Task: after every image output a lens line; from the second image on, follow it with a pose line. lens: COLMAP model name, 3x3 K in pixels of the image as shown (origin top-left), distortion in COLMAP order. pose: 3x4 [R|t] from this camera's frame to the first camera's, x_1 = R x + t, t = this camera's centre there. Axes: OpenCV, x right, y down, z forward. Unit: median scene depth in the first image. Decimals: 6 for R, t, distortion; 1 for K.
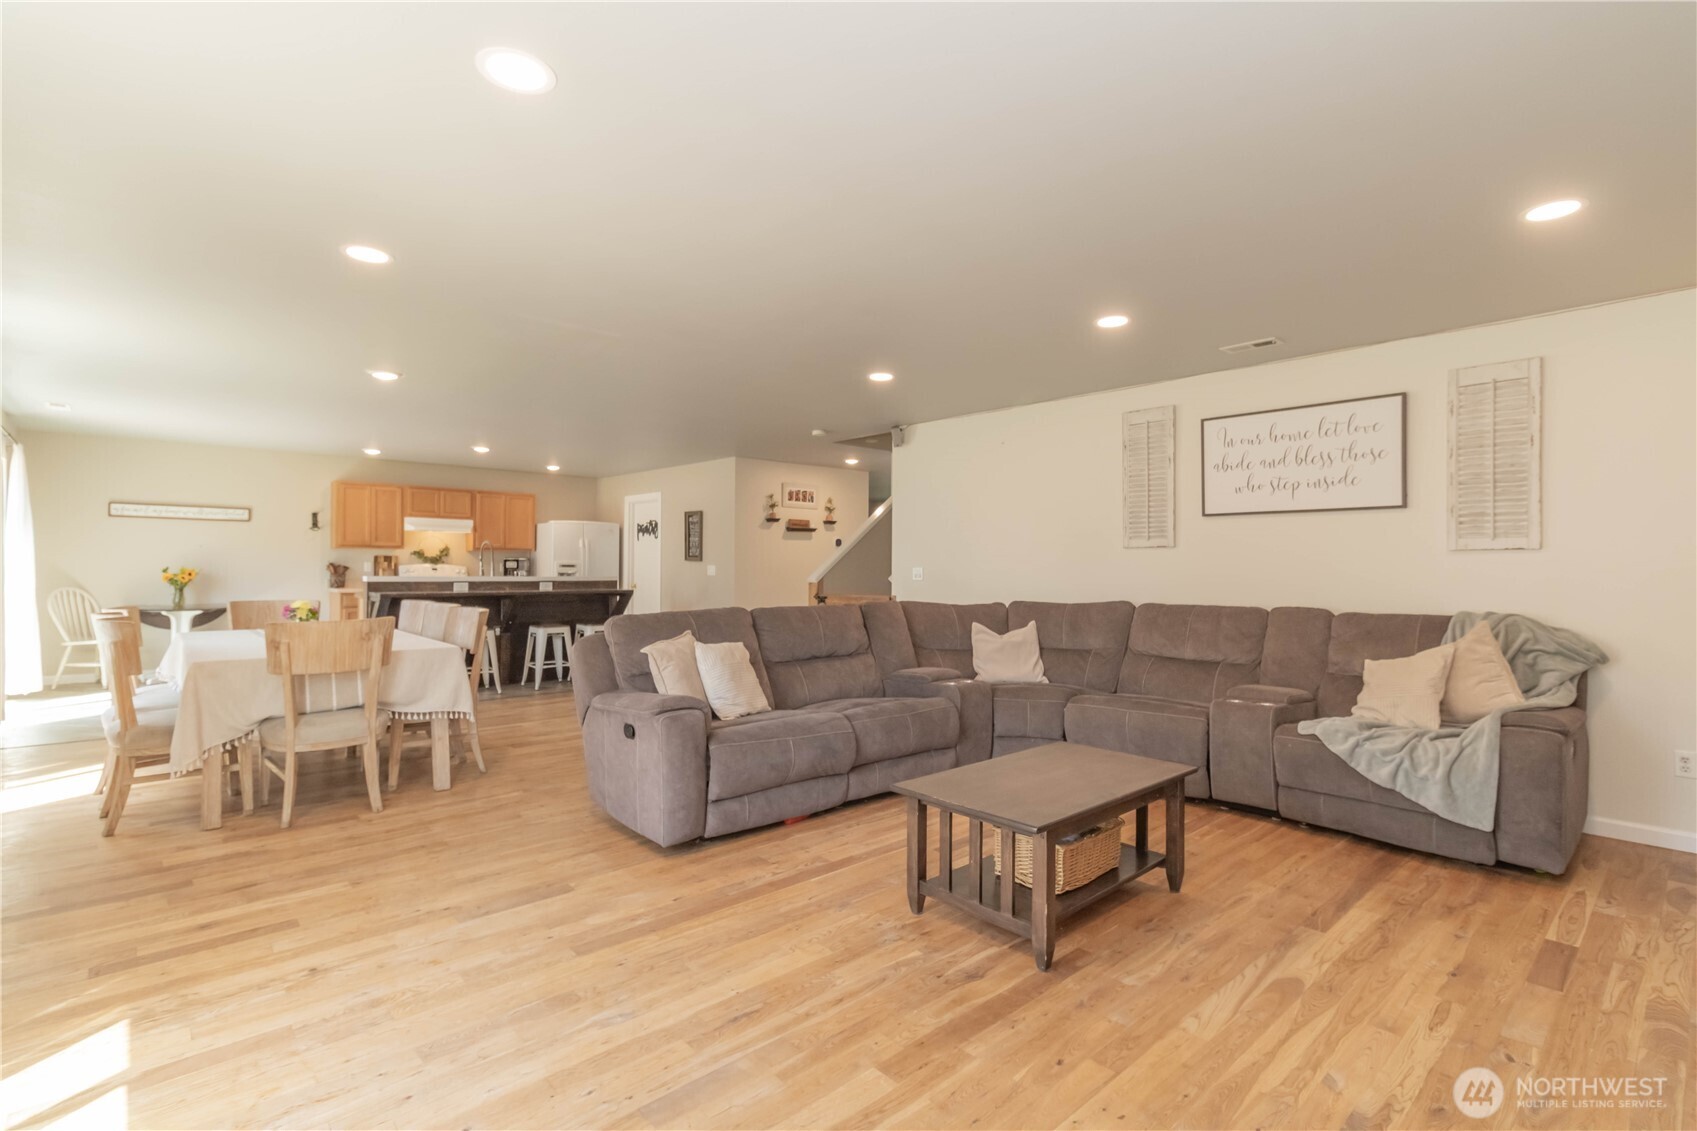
lens RADIAL K [[791.5, 0, 875.8], [0, 791.5, 569.5], [0, 0, 1]] dist [0.007672, -0.000760]
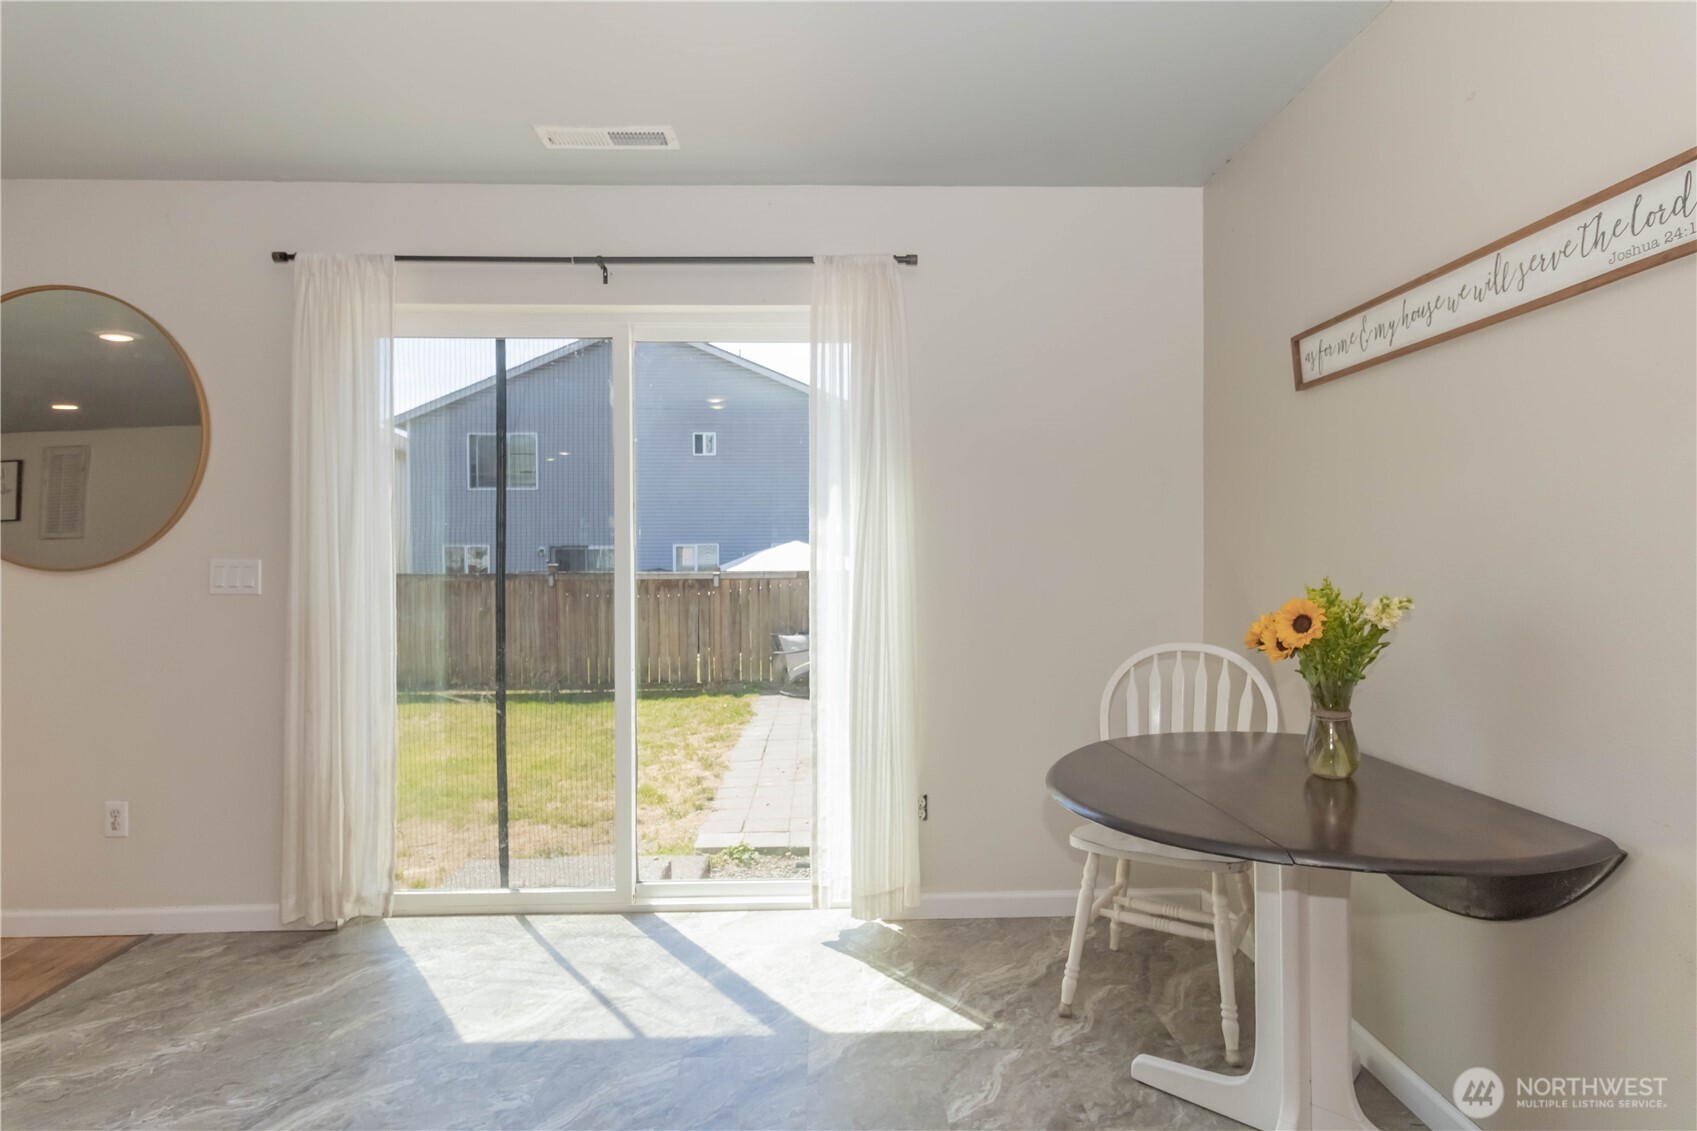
lens RADIAL K [[873.8, 0, 847.0], [0, 873.8, 560.5], [0, 0, 1]] dist [-0.001823, -0.001530]
pose [[-0.663366, -0.002324, -0.748291, -0.546670], [0.000018, 0.999995, -0.003122, -0.007367], [0.748295, -0.002084, -0.663363, 0.921116]]
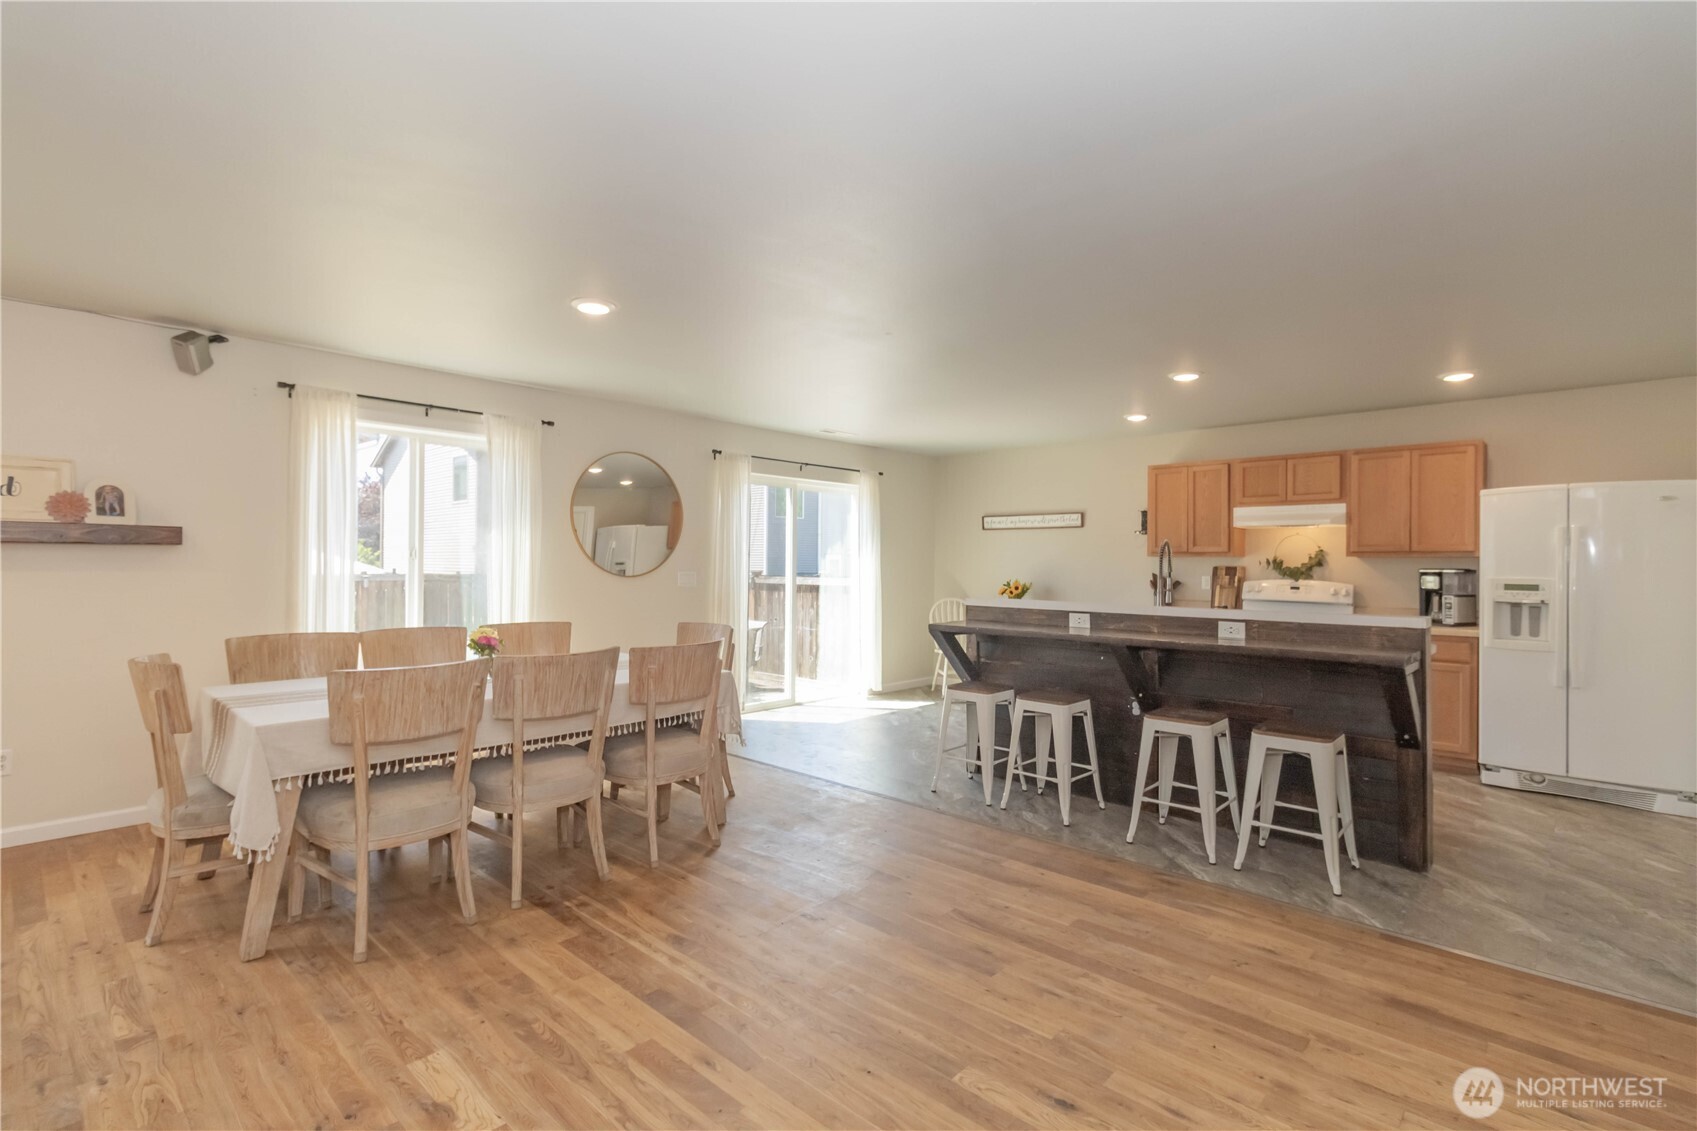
lens RADIAL K [[791.5, 0, 840.2], [0, 791.5, 558.0], [0, 0, 1]] dist [0.007672, -0.000760]
pose [[0.054414, -0.014869, -0.998408, 0.043407], [-0.010410, 0.999826, -0.015458, -0.011110], [0.998464, 0.011235, 0.054250, 0.647524]]
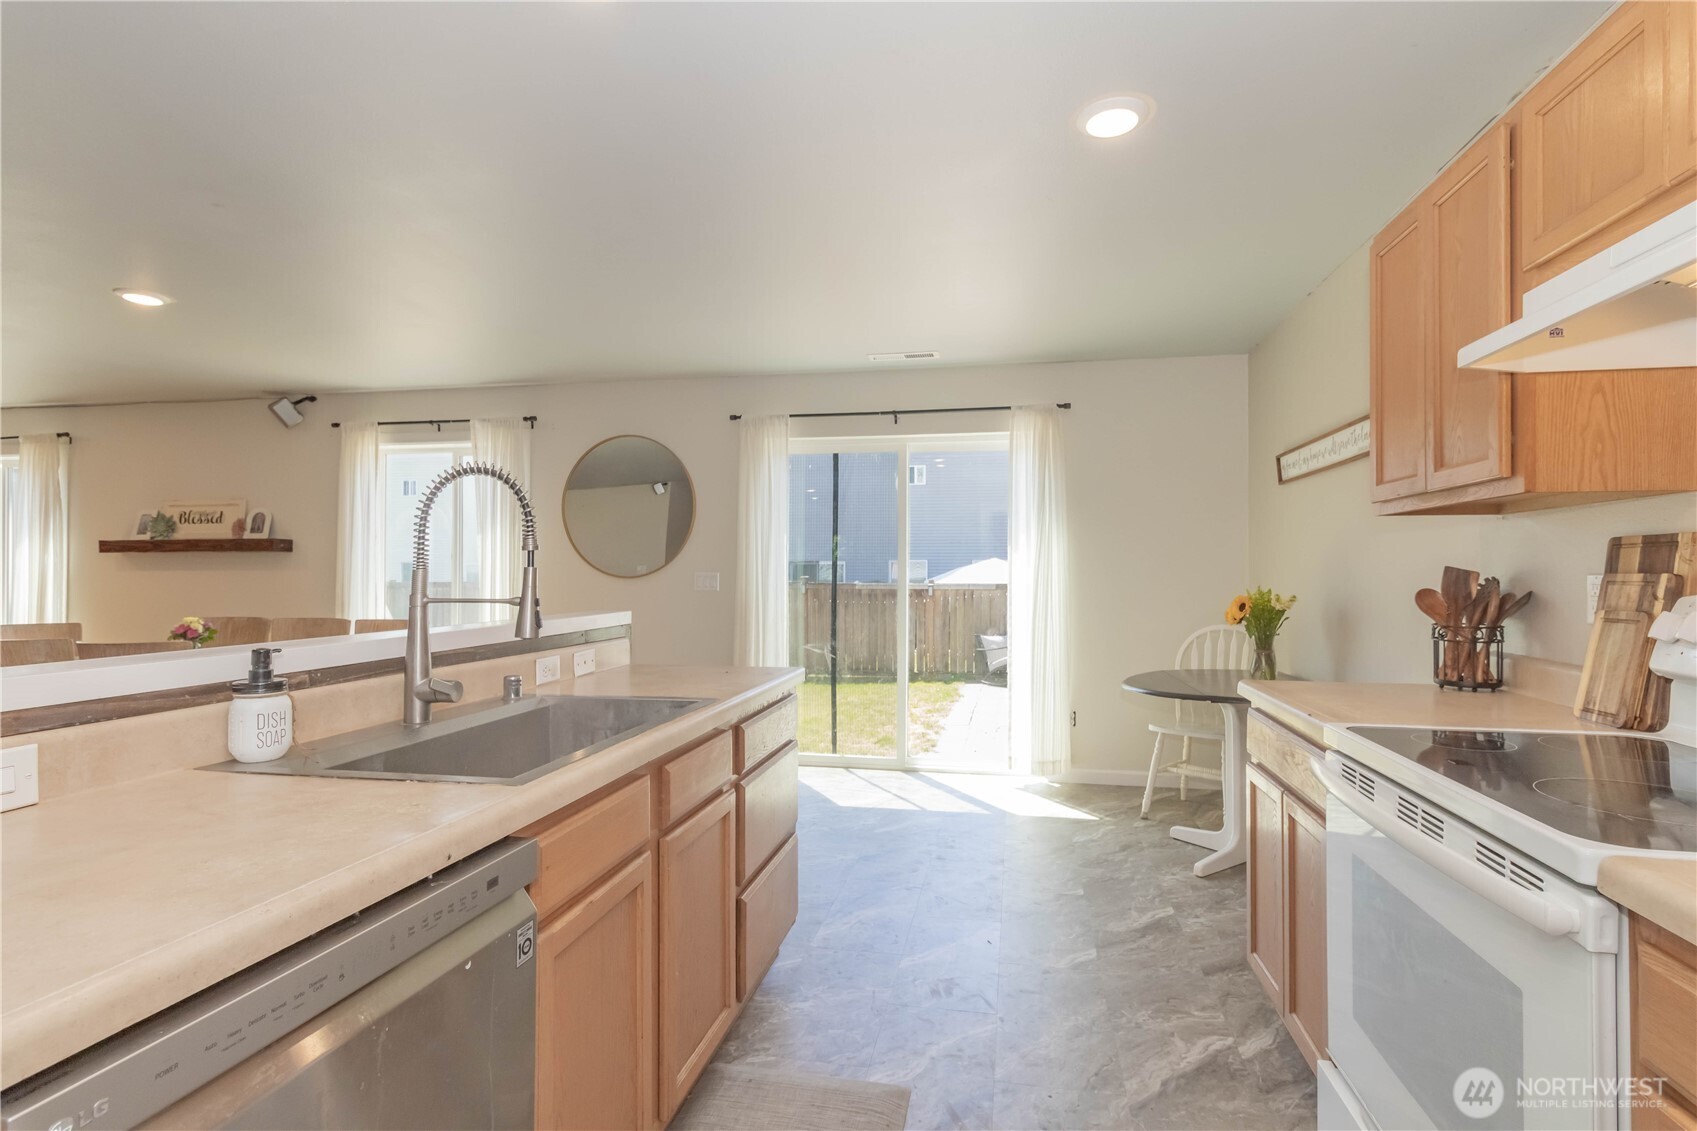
lens RADIAL K [[814.2, 0, 866.1], [0, 814.2, 563.1], [0, 0, 1]] dist [0.005875, 0.000068]
pose [[-0.806615, -0.017081, -0.590831, -0.394099], [-0.009430, 0.999827, -0.016031, -0.007001], [0.591002, -0.007359, -0.806636, 1.067235]]
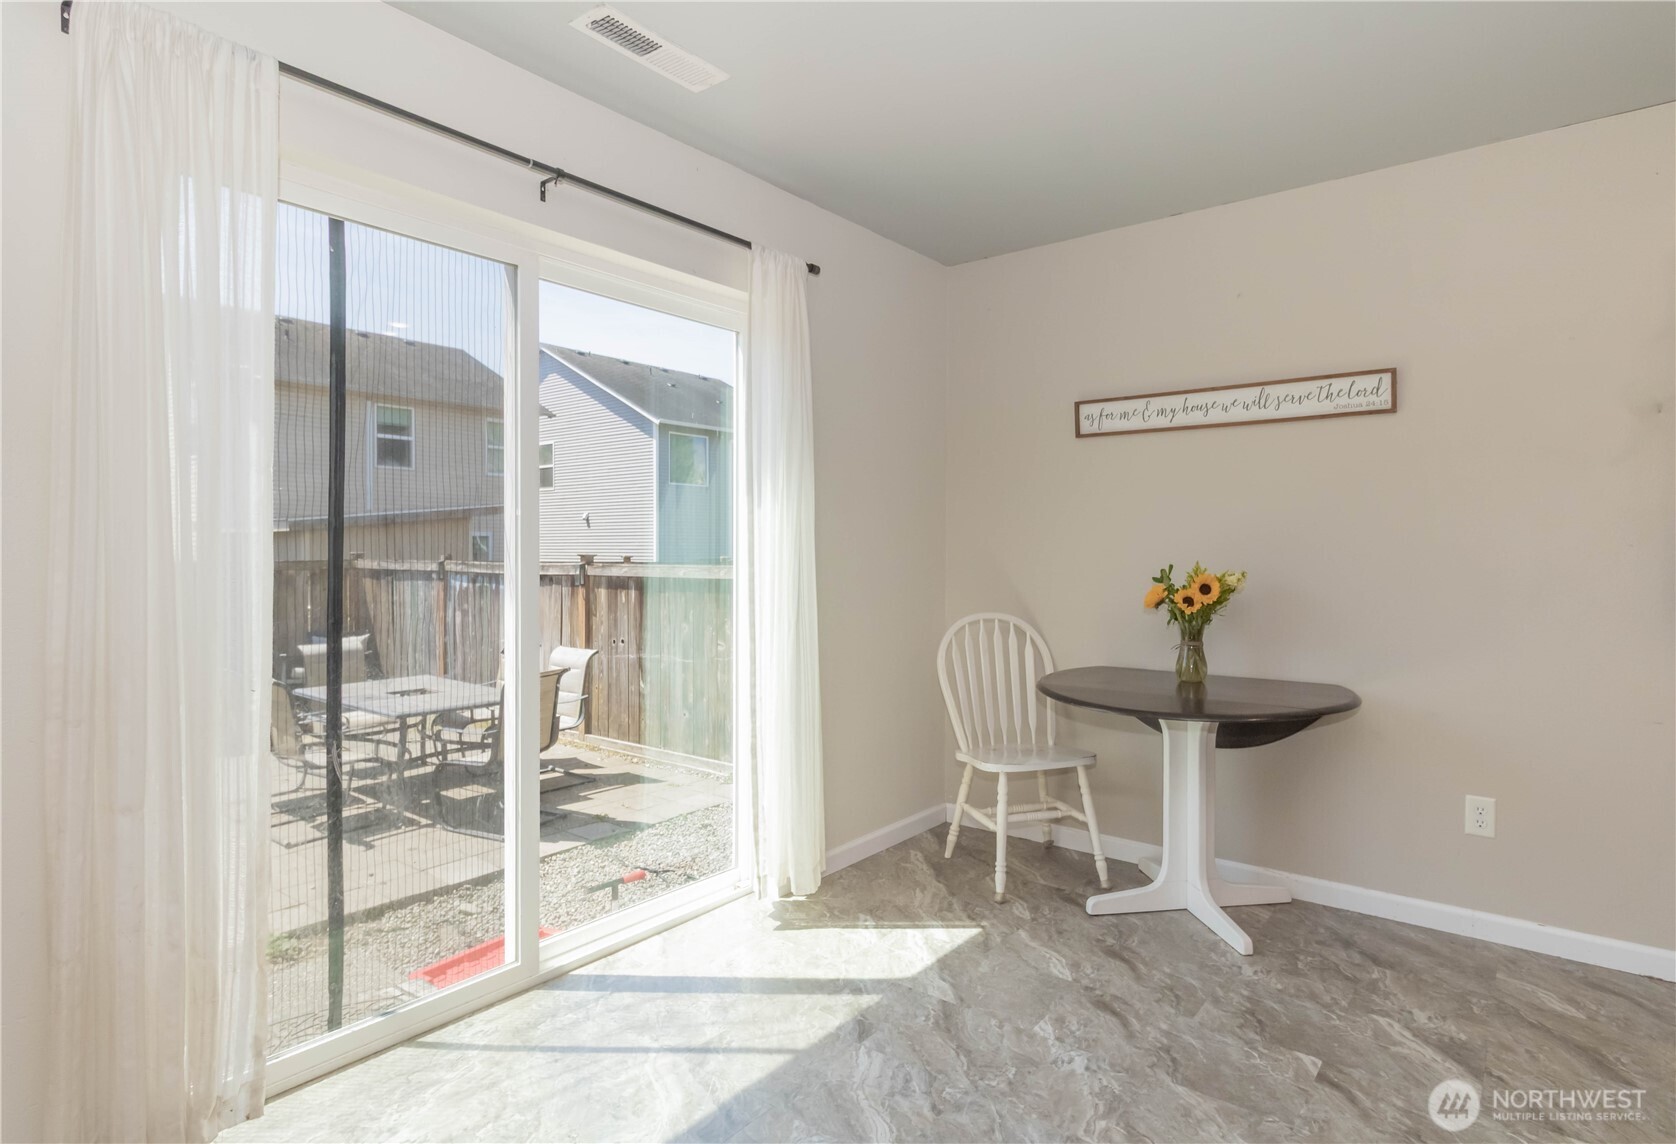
lens RADIAL K [[889.5, 0, 861.3], [0, 889.5, 551.0], [0, 0, 1]] dist [-0.004165, 0.001747]
pose [[0.156817, -0.005641, -0.987612, -0.458553], [-0.002144, 0.999979, -0.006052, -0.005946], [0.987625, 0.003066, 0.156802, 0.700921]]
